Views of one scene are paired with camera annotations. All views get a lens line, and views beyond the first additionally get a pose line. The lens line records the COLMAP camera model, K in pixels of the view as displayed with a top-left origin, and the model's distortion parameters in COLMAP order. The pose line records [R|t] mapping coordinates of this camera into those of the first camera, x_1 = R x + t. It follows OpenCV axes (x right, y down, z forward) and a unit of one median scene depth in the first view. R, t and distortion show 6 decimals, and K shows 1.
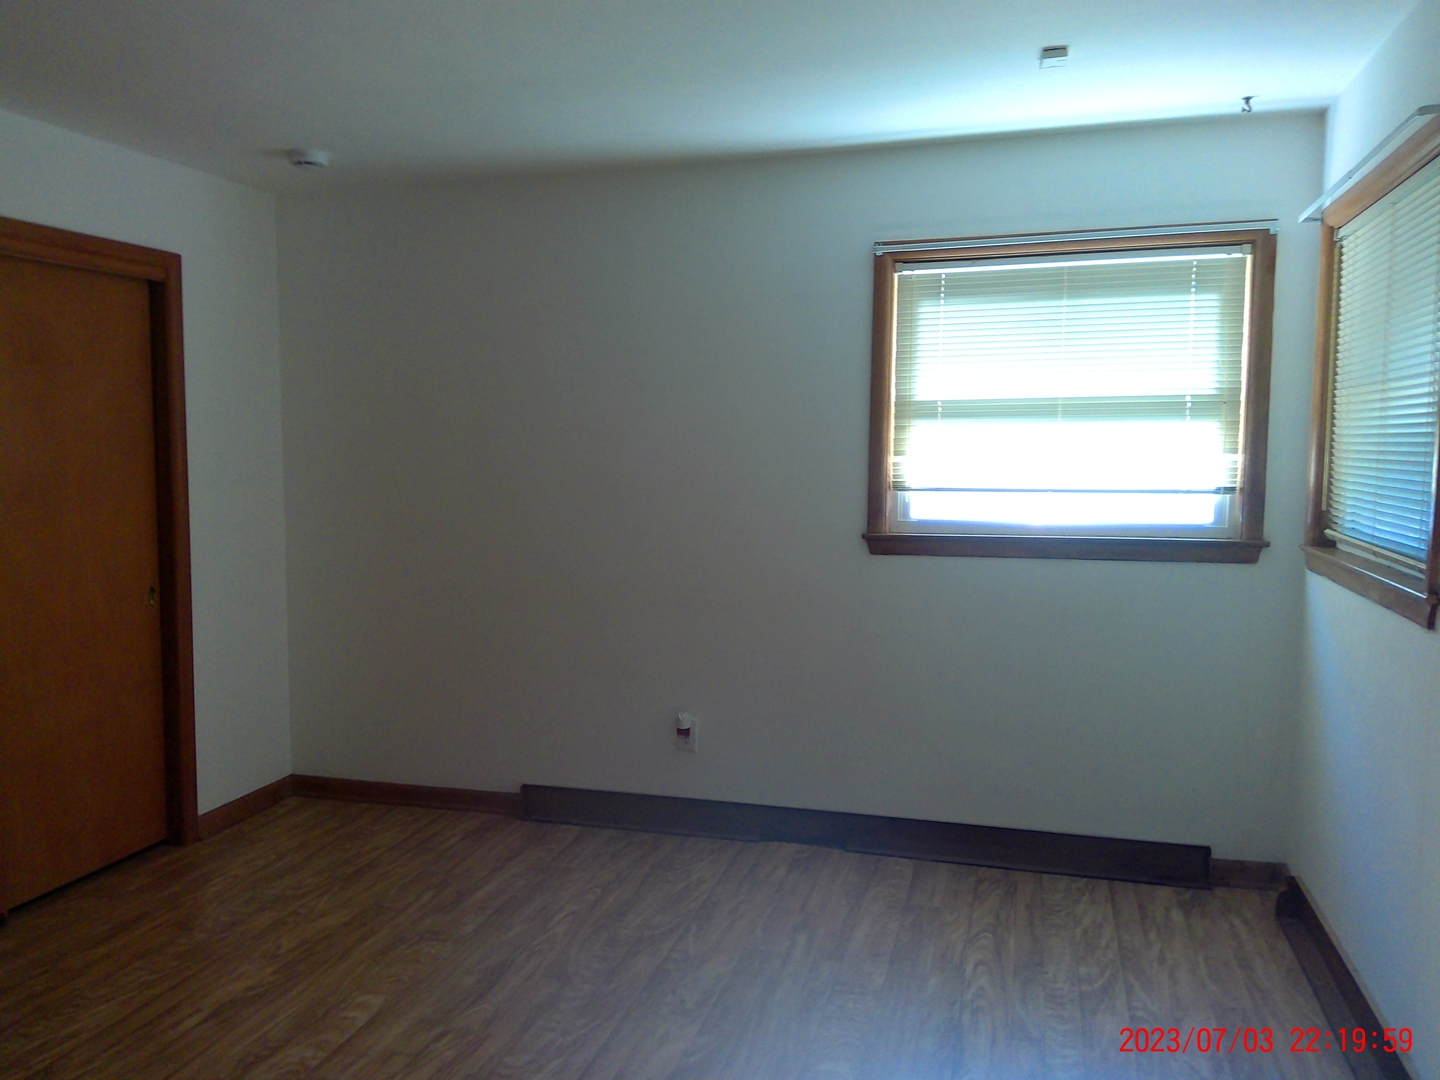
lens RADIAL K [[1239.0, 0, 720.0], [0, 1239.0, 540.0], [0, 0, 1]] dist [0.016297, 0.003331]
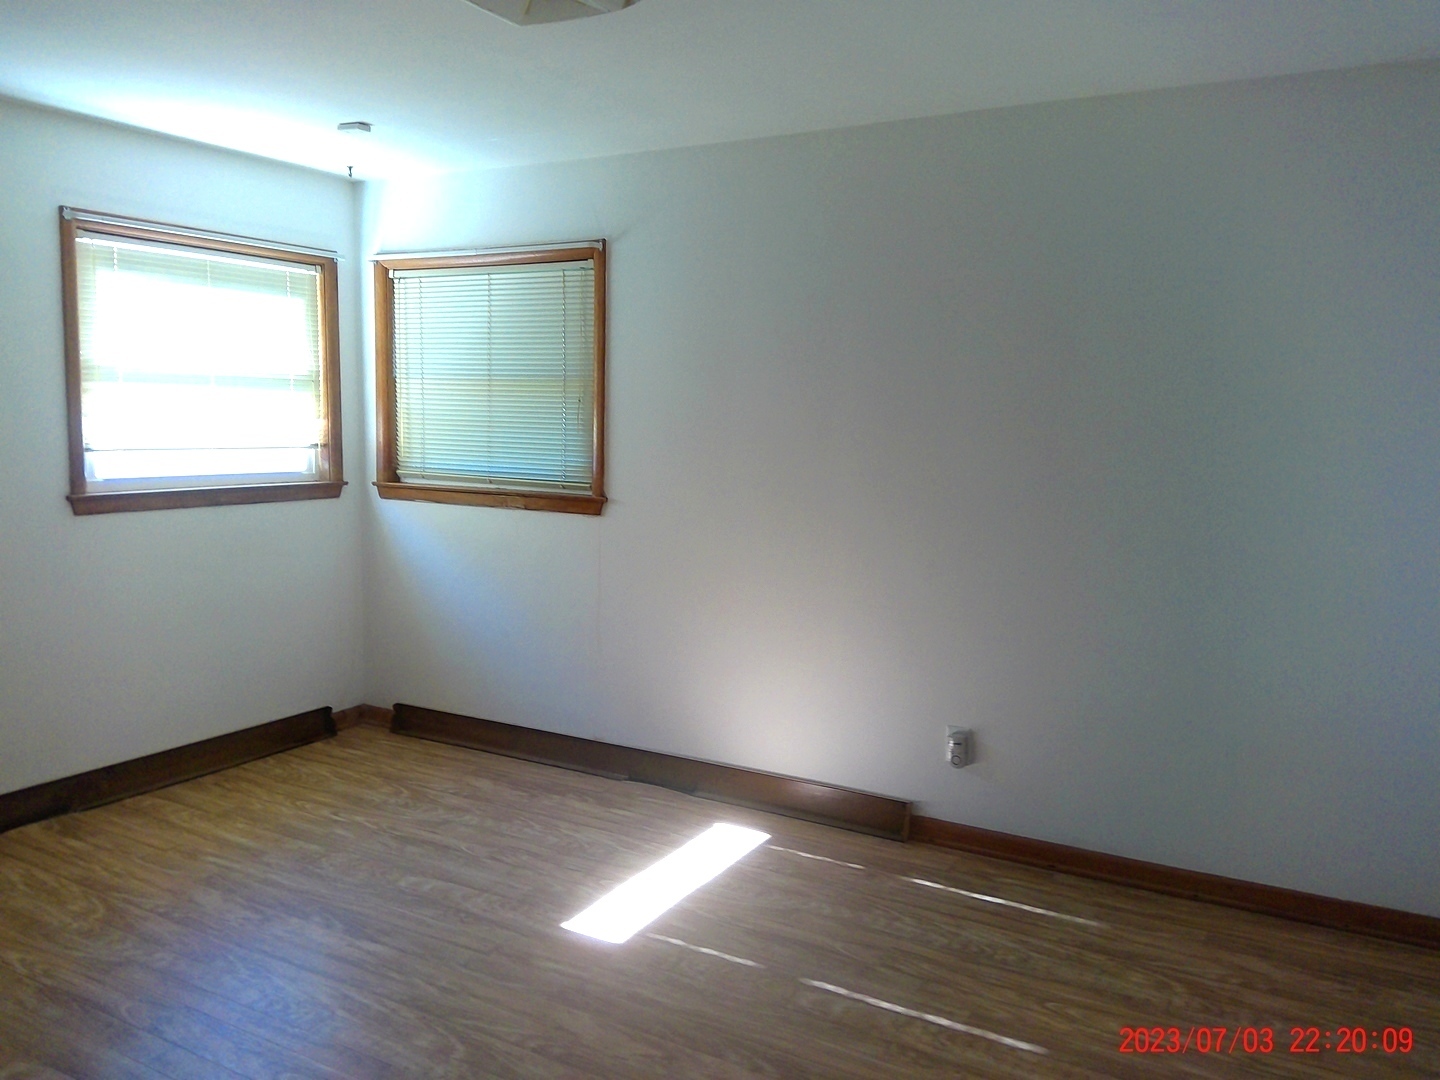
lens RADIAL K [[1162.3, 0, 720.0], [0, 1162.3, 498.9], [0, 0, 1]] dist [0.326878, -0.000218]
pose [[0.260324, -0.067479, 0.963160, -0.776776], [0.065465, 0.996493, 0.052121, -0.021948], [-0.963299, 0.049485, 0.263828, 0.228834]]
